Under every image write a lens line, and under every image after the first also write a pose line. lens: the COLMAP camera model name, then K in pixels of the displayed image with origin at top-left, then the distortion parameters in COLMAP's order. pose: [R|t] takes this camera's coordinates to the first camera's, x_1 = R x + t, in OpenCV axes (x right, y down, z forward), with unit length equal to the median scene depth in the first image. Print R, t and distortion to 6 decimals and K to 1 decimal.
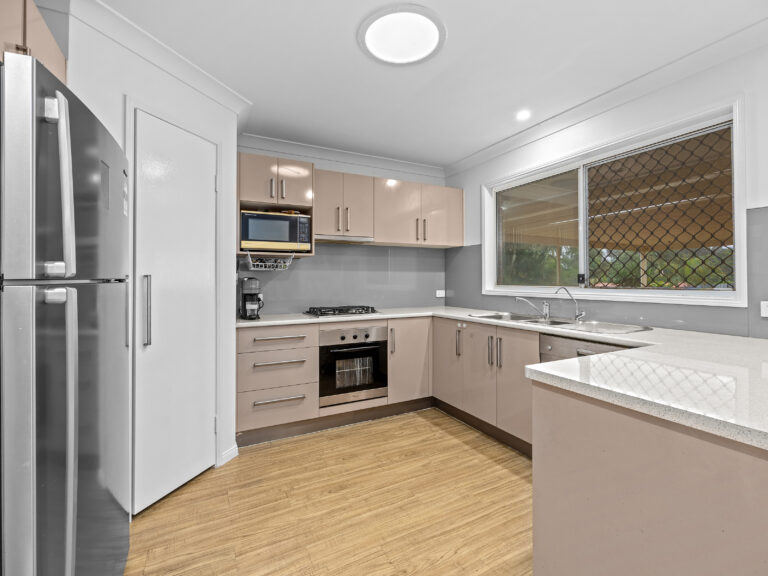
lens RADIAL K [[347.2, 0, 382.7], [0, 347.2, 280.5], [0, 0, 1]] dist [0.000758, 0.000237]
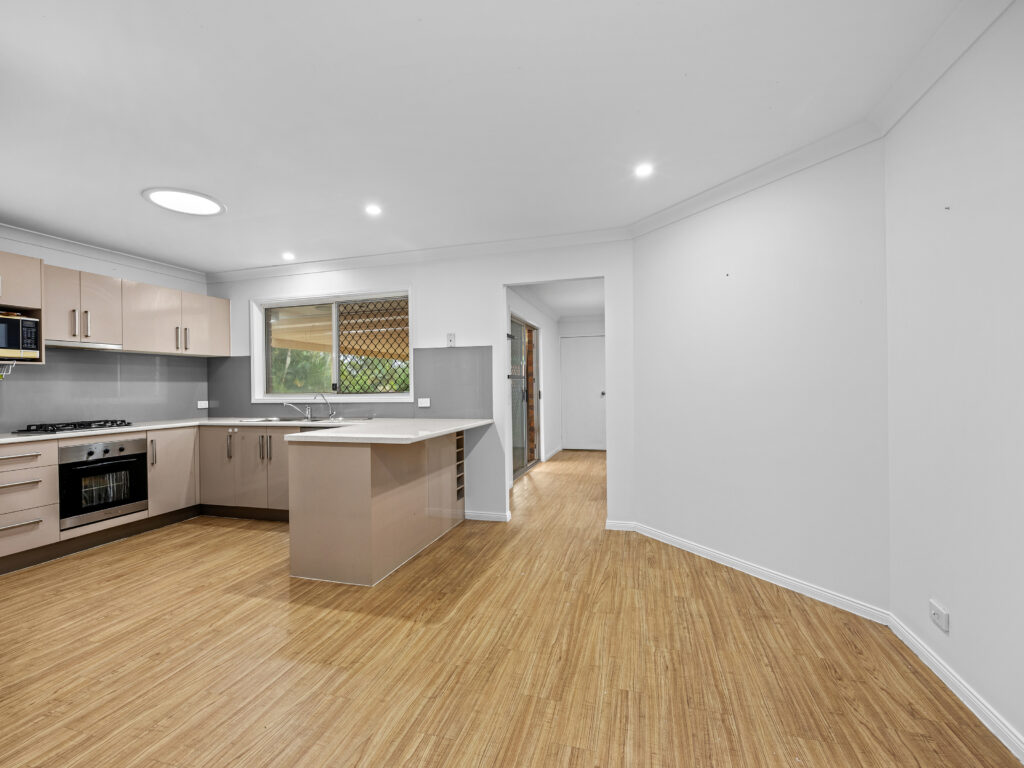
lens RADIAL K [[462.9, 0, 510.5], [0, 462.9, 382.6], [0, 0, 1]] dist [0.000758, 0.000237]
pose [[0.691775, -0.002945, 0.722107, -0.230702], [0.015019, 0.999834, -0.010311, 0.004973], [-0.721957, 0.017978, 0.691704, -0.679004]]
